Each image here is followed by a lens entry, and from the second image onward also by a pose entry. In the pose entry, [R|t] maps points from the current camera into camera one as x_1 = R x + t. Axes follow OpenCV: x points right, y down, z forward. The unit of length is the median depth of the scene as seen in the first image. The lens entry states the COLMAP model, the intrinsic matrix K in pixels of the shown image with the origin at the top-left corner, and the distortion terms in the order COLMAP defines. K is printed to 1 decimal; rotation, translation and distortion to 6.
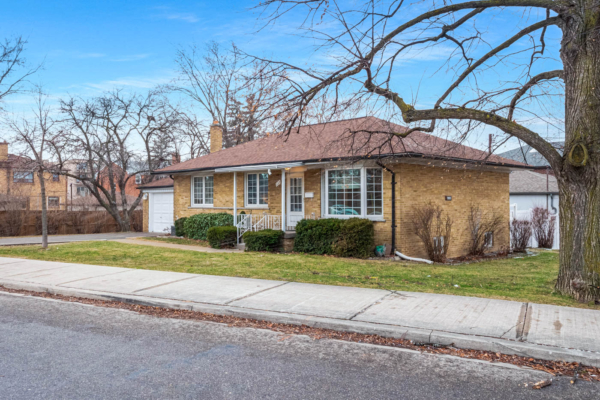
lens RADIAL K [[505.4, 0, 302.4], [0, 505.4, 198.9], [0, 0, 1]] dist [-0.003201, 0.005252]
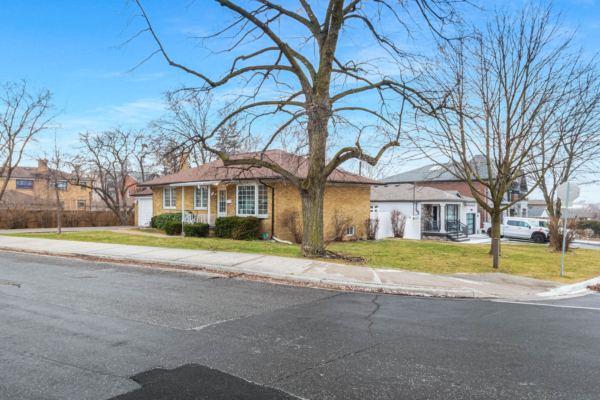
lens RADIAL K [[406.9, 0, 289.5], [0, 406.9, 218.8], [0, 0, 1]] dist [0.003880, -0.000319]
pose [[0.999963, 0.006940, -0.005138, 0.200071], [-0.006733, 0.999209, 0.039187, -0.004915], [0.005406, -0.039151, 0.999219, -0.250719]]
